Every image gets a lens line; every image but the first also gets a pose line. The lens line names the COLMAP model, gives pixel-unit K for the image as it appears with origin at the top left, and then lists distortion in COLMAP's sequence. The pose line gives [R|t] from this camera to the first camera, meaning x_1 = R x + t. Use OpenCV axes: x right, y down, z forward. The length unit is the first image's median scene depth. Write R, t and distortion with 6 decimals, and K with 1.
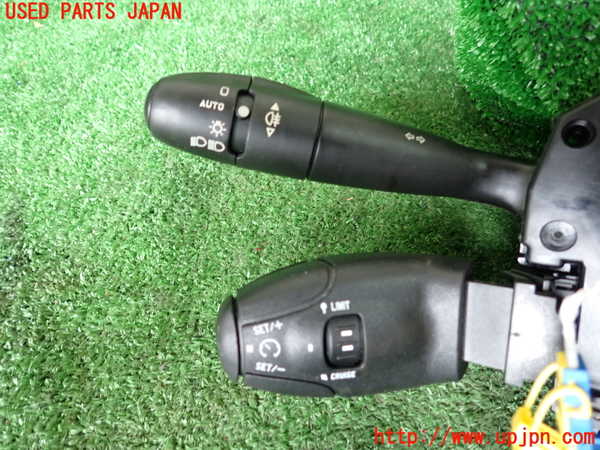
lens RADIAL K [[444.3, 0, 301.7], [0, 444.3, 225.7], [0, 0, 1]] dist [0.015654, -0.010015]
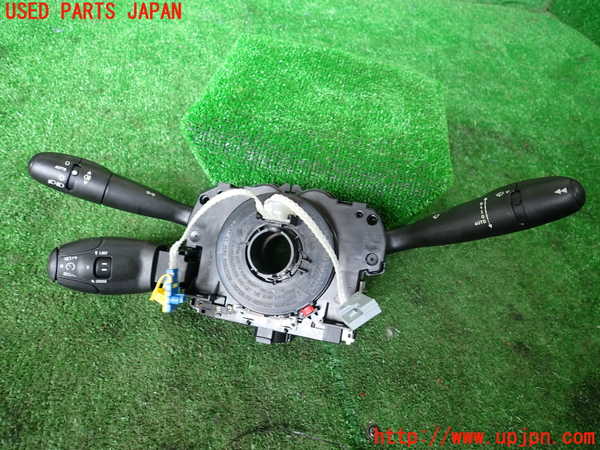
lens RADIAL K [[444.3, 0, 298.5], [0, 444.3, 225.3], [0, 0, 1]] dist [0.015654, -0.010015]
pose [[0.951347, 0.120360, 0.283640, 0.259281], [-0.084301, 0.987100, -0.136117, 0.175875], [-0.296364, 0.105583, 0.949221, -1.132960]]
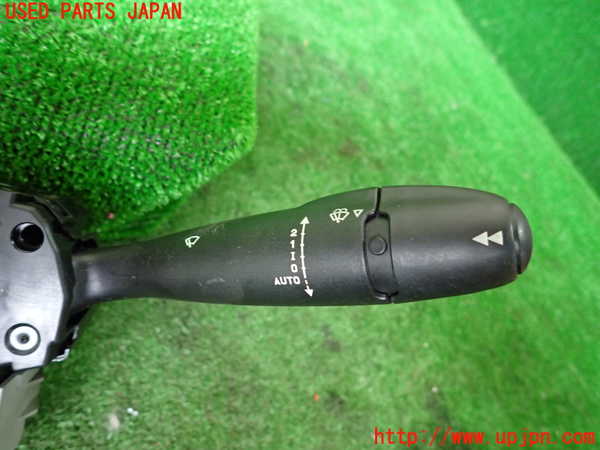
lens RADIAL K [[444.3, 0, 297.0], [0, 444.3, 227.2], [0, 0, 1]] dist [0.015654, -0.010015]
pose [[0.766647, 0.087917, 0.636022, 0.865833], [-0.121311, 0.992574, 0.009023, -0.152599], [-0.630505, -0.084073, 0.771618, -0.384618]]
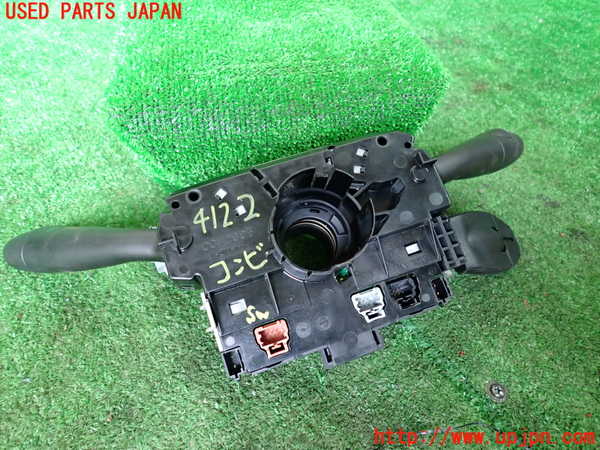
lens RADIAL K [[444.3, 0, 297.8], [0, 444.3, 225.3], [0, 0, 1]] dist [0.015654, -0.010015]
pose [[0.870635, -0.228791, 0.435487, 0.116364], [0.295415, 0.951029, -0.090959, 0.165584], [-0.393350, 0.207841, 0.895588, -0.630033]]
